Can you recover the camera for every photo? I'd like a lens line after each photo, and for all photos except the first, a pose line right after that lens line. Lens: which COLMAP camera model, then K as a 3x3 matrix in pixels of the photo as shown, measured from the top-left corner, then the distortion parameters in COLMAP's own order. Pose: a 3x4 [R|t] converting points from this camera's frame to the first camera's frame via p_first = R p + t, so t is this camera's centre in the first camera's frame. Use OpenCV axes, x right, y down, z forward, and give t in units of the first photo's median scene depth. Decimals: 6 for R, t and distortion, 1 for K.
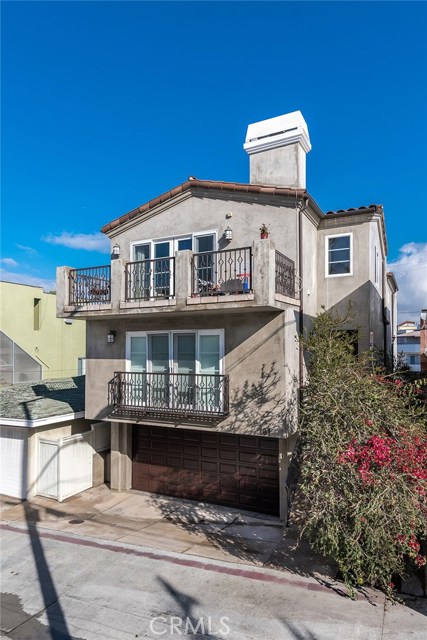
lens RADIAL K [[385.7, 0, 213.5], [0, 385.7, 320.0], [0, 0, 1]] dist [0.001743, 0.001163]
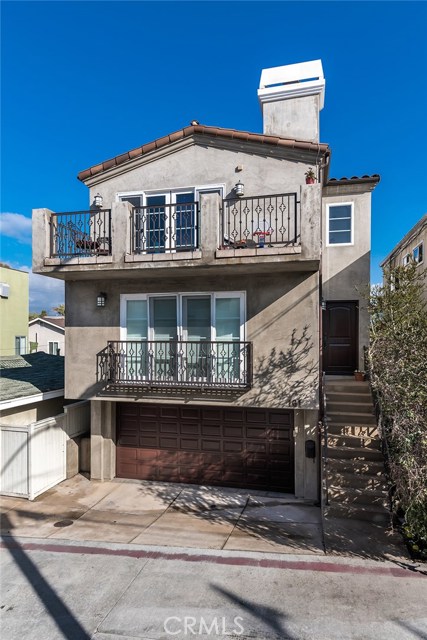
lens RADIAL K [[359.3, 0, 213.5], [0, 359.3, 320.0], [0, 0, 1]] dist [0.004106, -0.000109]
pose [[0.974141, 0.013758, 0.225521, -0.210767], [-0.020449, 0.999416, 0.027363, 0.063051], [-0.225013, -0.031267, 0.973854, 0.191939]]
